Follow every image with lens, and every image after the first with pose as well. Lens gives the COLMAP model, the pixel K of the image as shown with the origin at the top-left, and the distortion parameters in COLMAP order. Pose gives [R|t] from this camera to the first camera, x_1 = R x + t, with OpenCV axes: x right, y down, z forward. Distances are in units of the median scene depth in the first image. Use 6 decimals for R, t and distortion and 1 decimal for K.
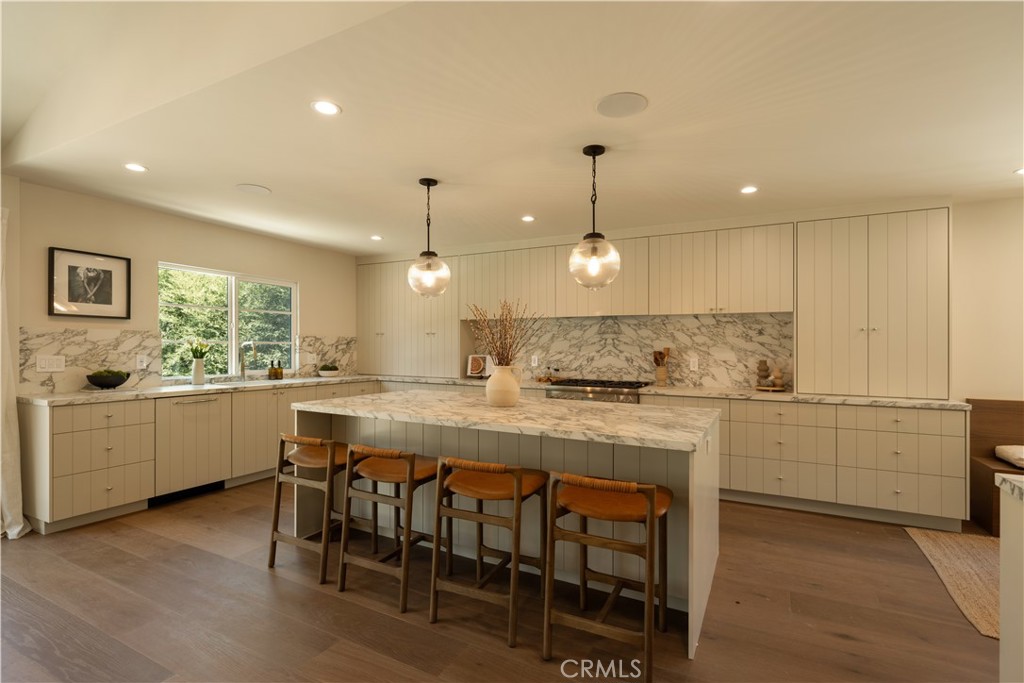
lens RADIAL K [[486.0, 0, 511.3], [0, 486.0, 345.5], [0, 0, 1]] dist [-0.001794, 0.001030]
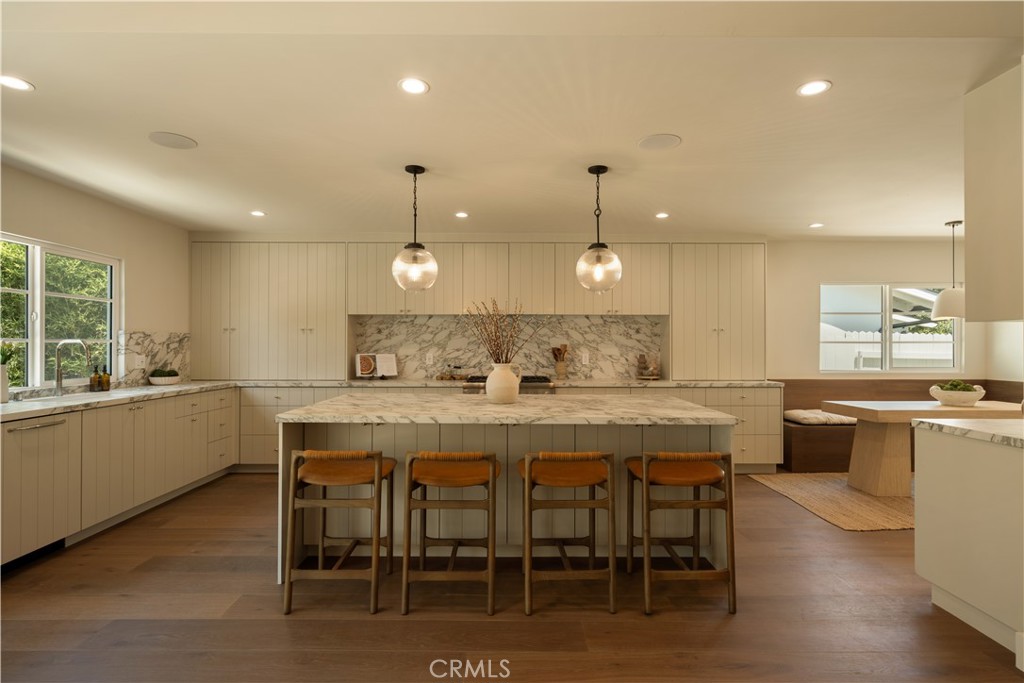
lens RADIAL K [[511.3, 0, 512.5], [0, 511.3, 342.9], [0, 0, 1]] dist [0.001037, 0.000405]
pose [[0.880532, -0.004355, 0.473967, -0.349039], [0.003237, 0.999990, 0.003175, -0.003111], [-0.473976, -0.001261, 0.880537, 0.033815]]
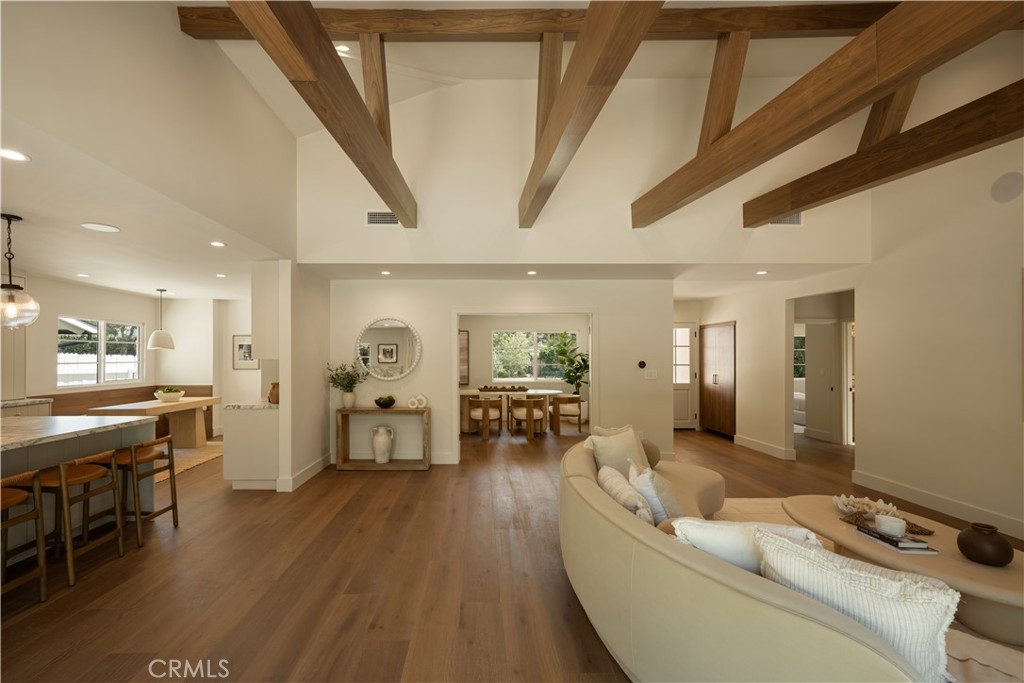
lens RADIAL K [[451.5, 0, 482.1], [0, 451.5, 355.6], [0, 0, 1]] dist [0.002767, 0.002224]
pose [[-0.473877, -0.006468, 0.880567, -0.887625], [-0.008066, 0.999963, 0.003004, -0.036726], [-0.880554, -0.005679, -0.473911, 0.299685]]
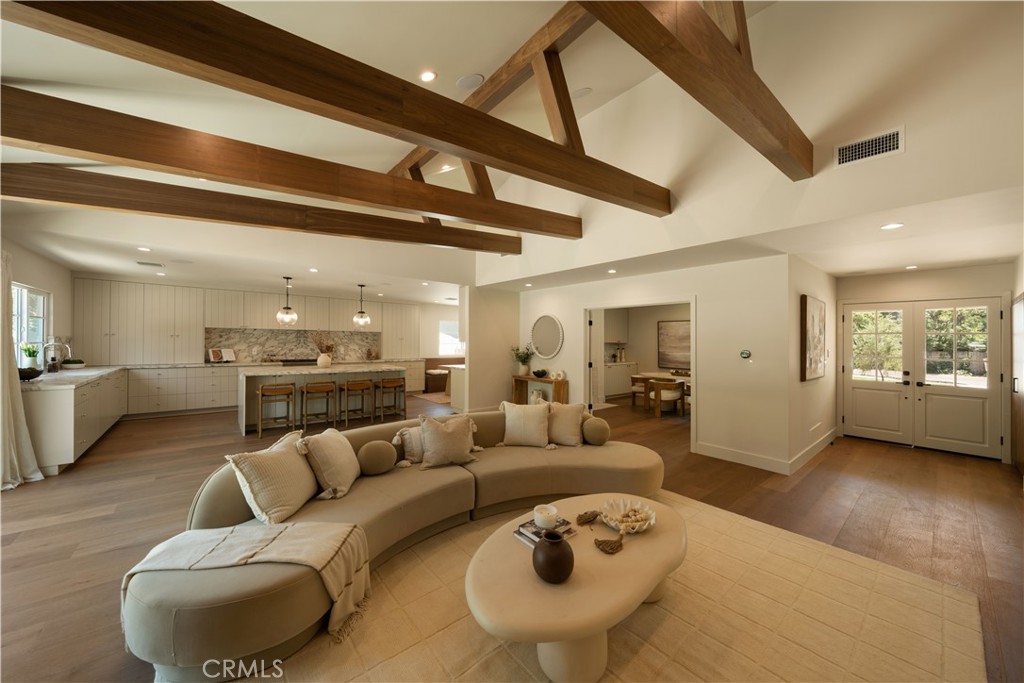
lens RADIAL K [[368.3, 0, 518.3], [0, 368.3, 341.8], [0, 0, 1]] dist [0.002754, -0.000206]
pose [[0.374613, -0.005501, 0.927165, -1.060865], [-0.015742, 0.999801, 0.012292, -0.045943], [-0.927048, -0.019201, 0.374451, -0.549563]]
